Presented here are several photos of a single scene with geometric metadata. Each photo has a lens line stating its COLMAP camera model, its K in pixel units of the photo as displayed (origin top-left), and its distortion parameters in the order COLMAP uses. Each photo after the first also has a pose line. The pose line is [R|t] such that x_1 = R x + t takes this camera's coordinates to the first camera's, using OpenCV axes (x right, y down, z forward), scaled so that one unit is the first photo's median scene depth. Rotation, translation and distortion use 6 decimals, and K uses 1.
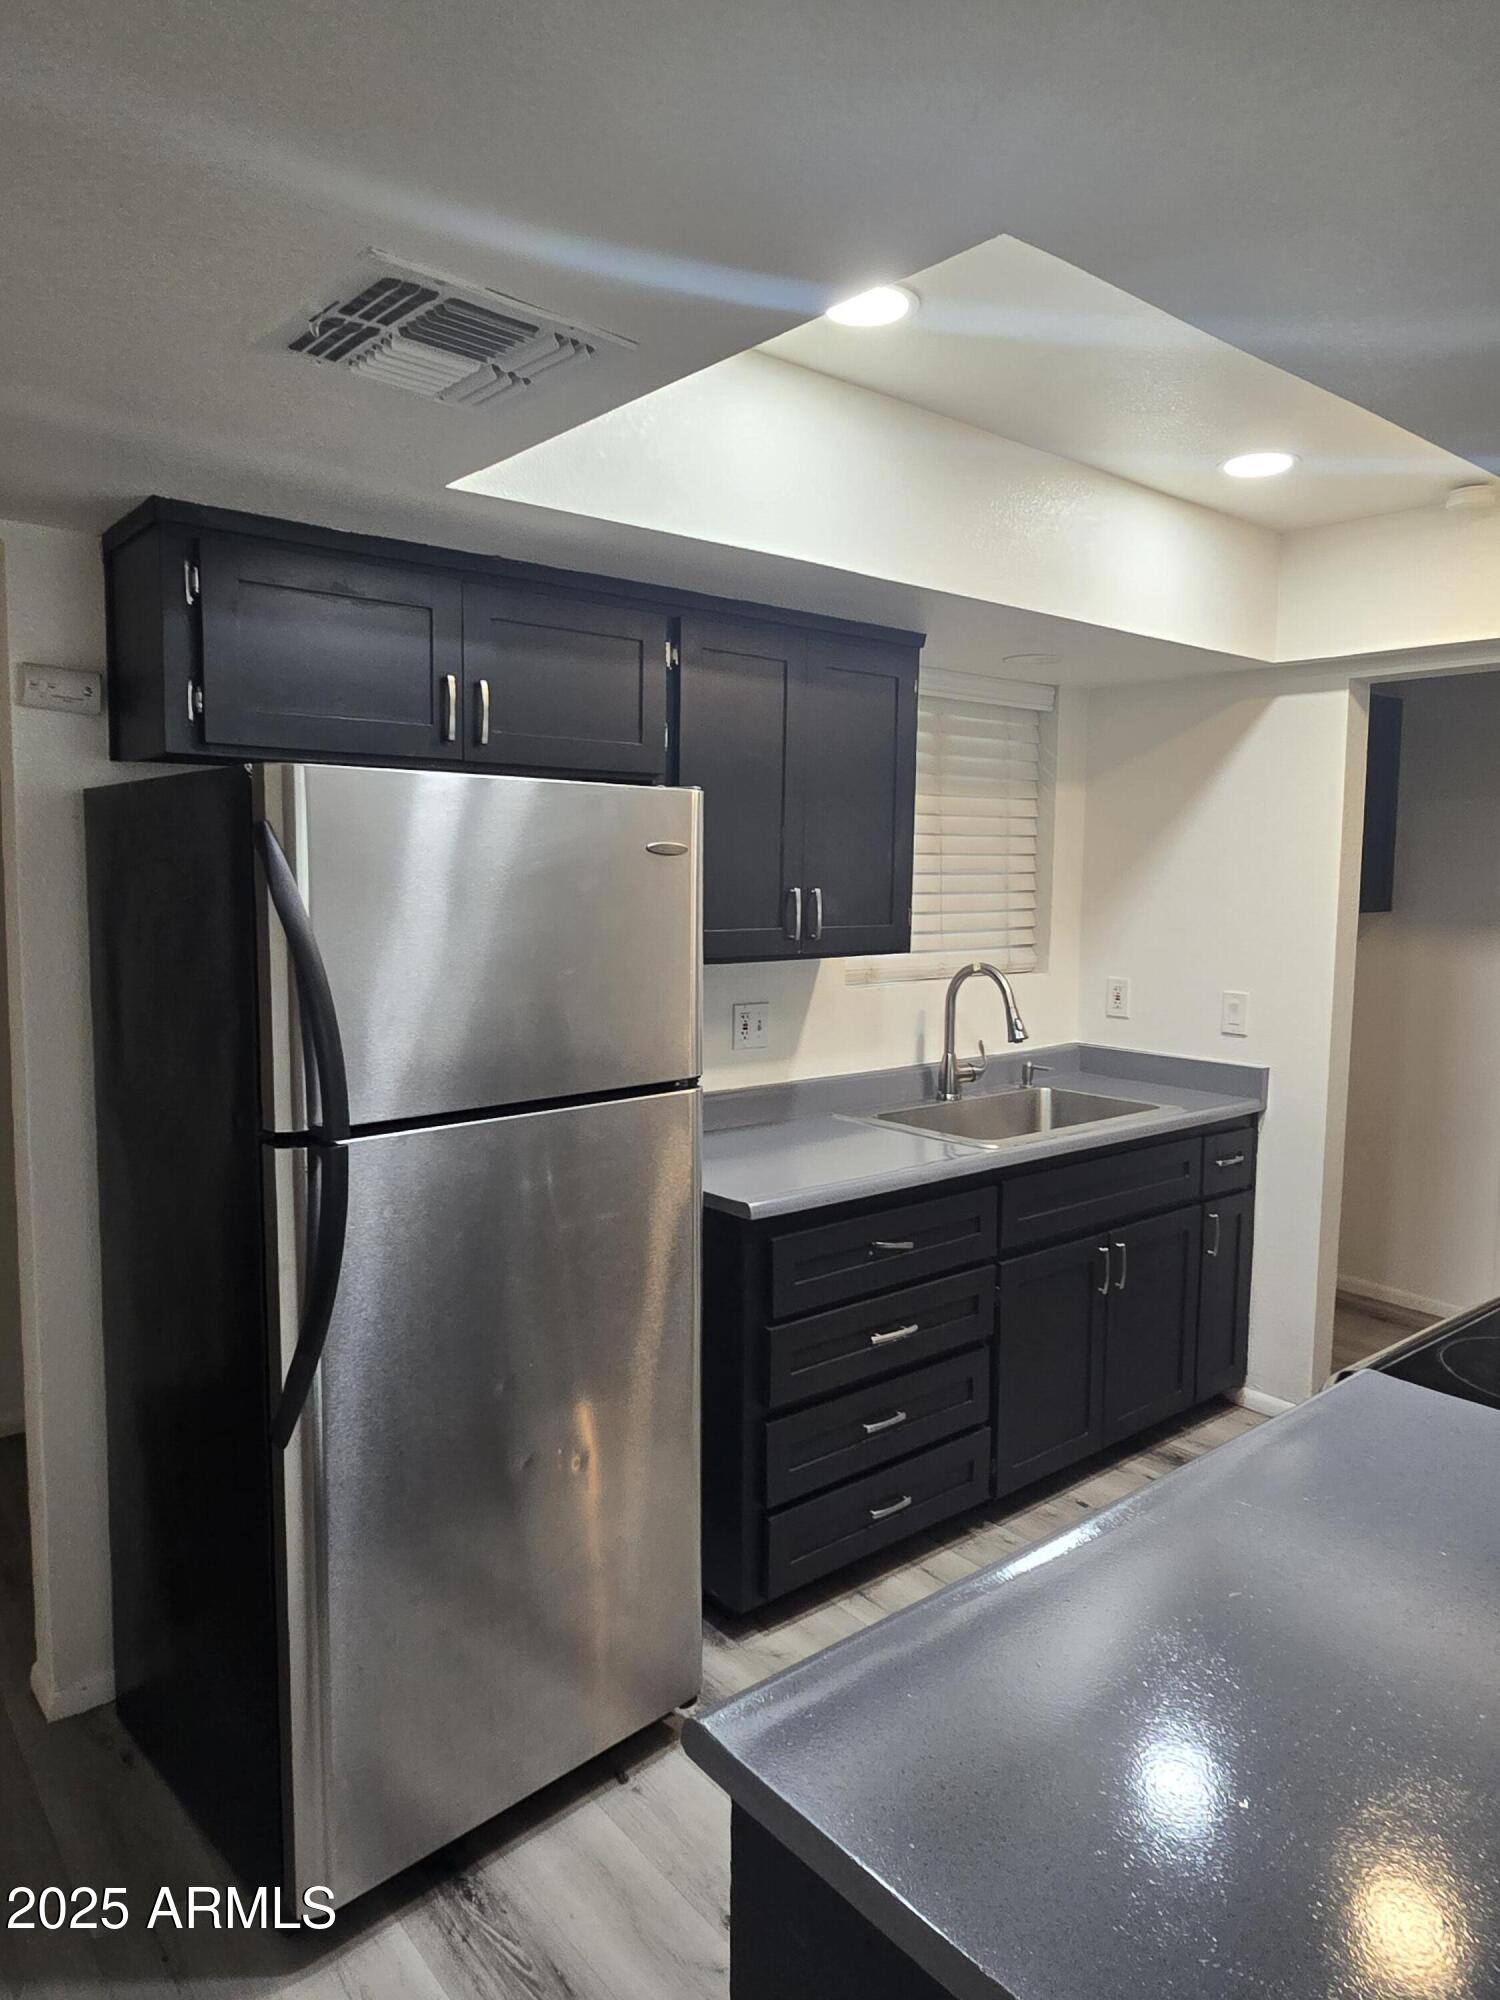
lens RADIAL K [[1292.2, 0, 743.6], [0, 1292.2, 996.4], [0, 0, 1]] dist [0.007129, -0.000406]
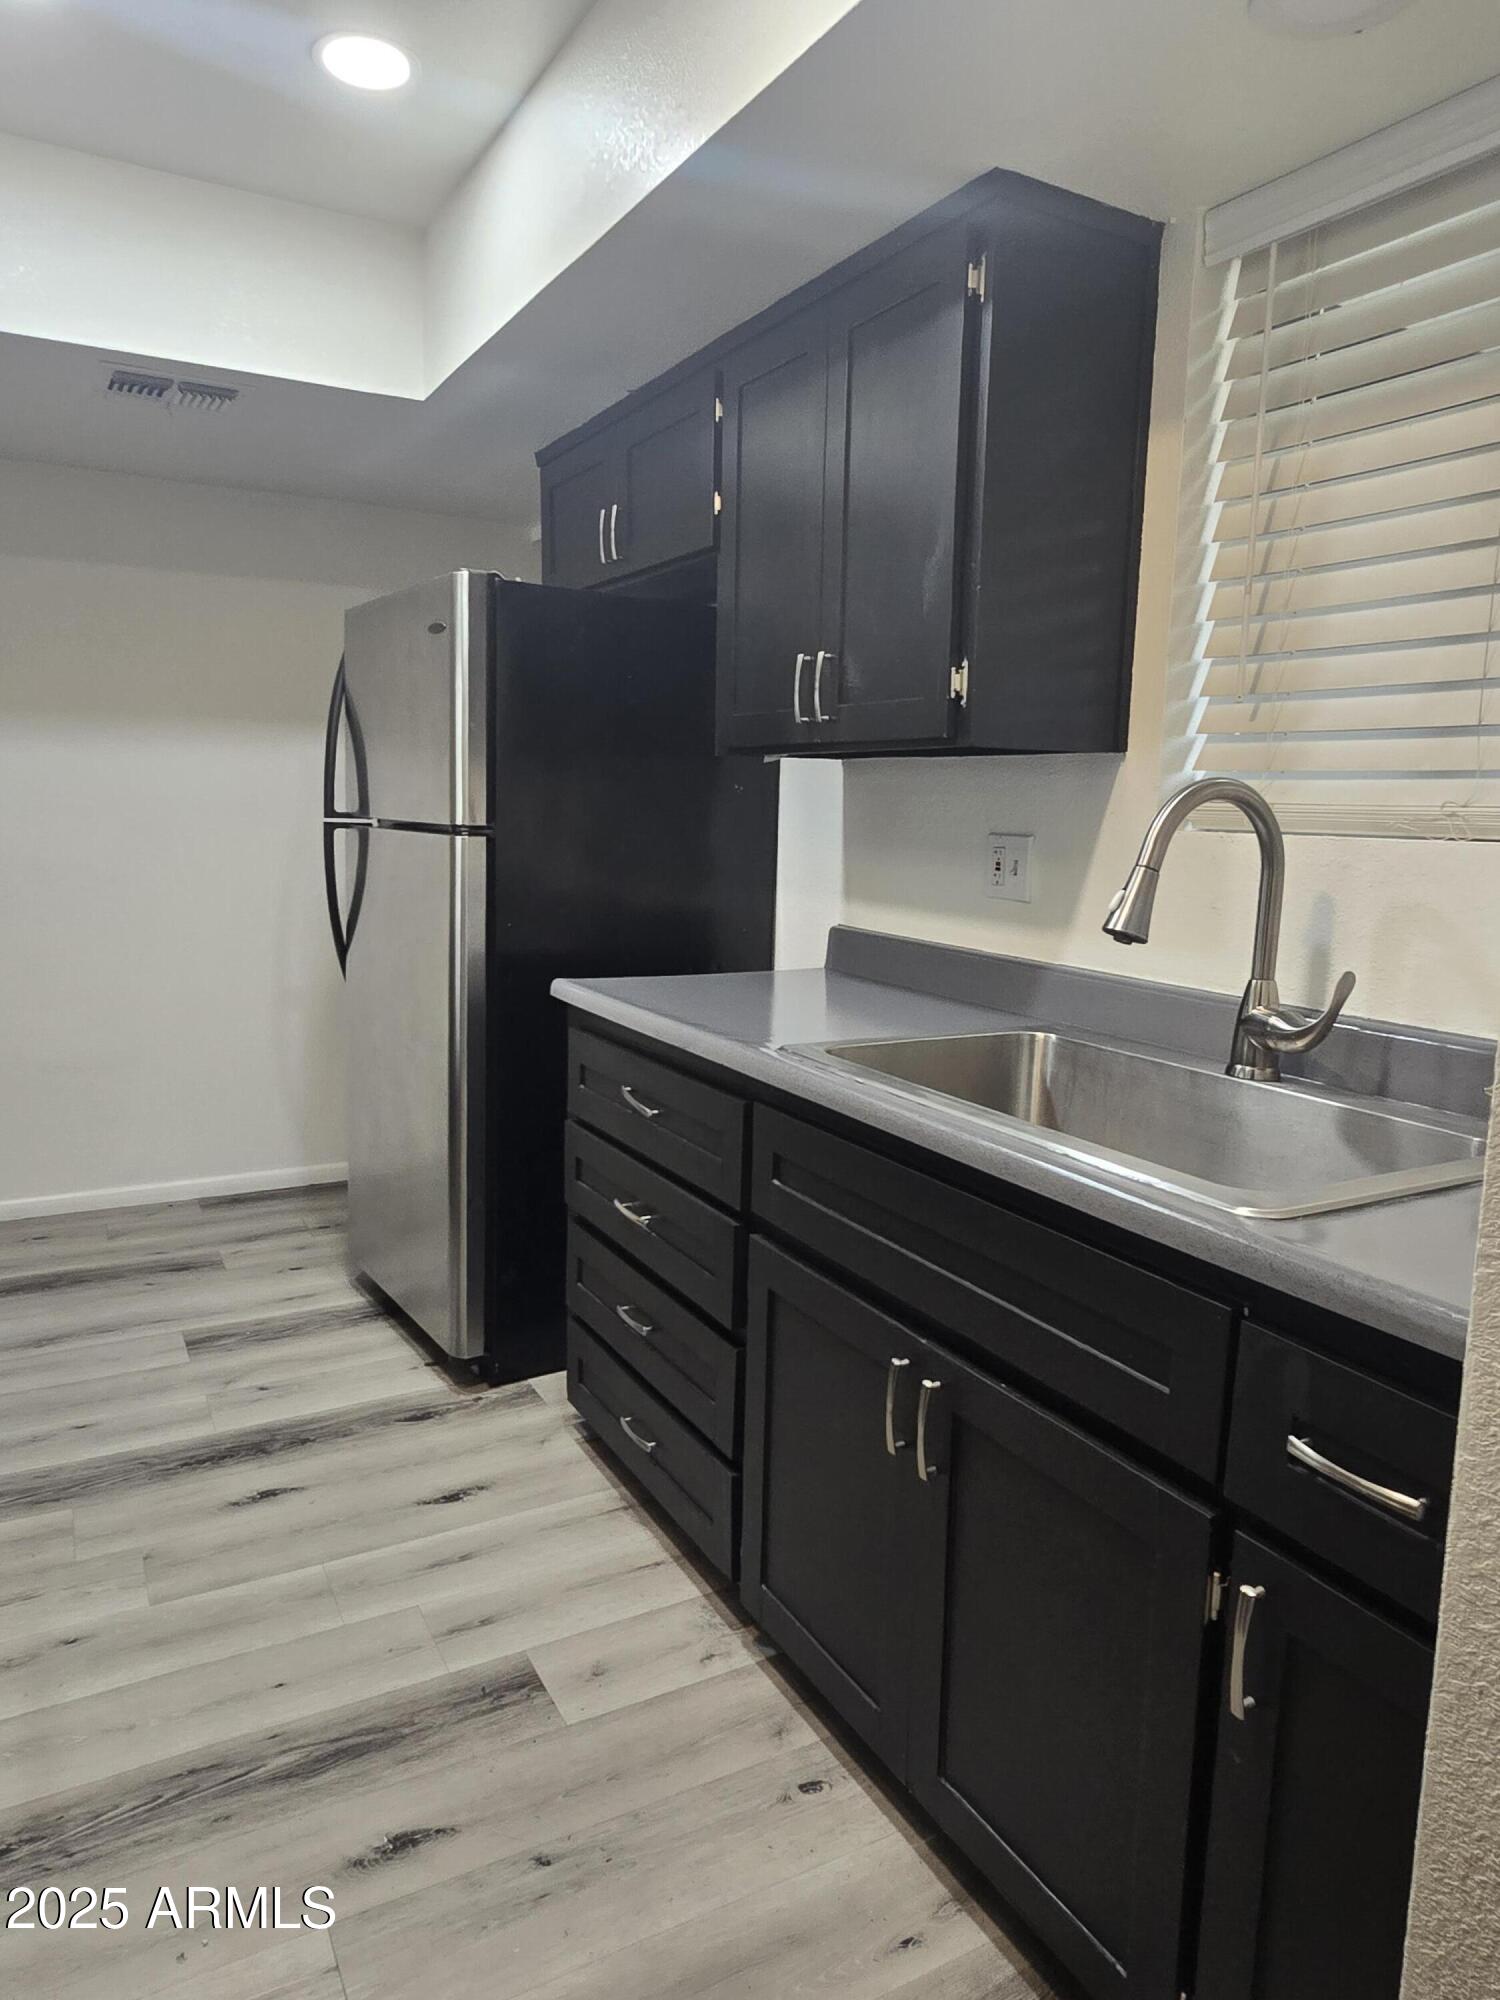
lens RADIAL K [[1292.2, 0, 743.6], [0, 1292.2, 996.4], [0, 0, 1]] dist [0.007129, -0.000406]
pose [[-0.179822, 0.134978, -0.974395, 0.720196], [-0.125755, 0.979260, 0.158860, -0.001460], [0.975628, 0.151102, -0.159118, 0.987916]]
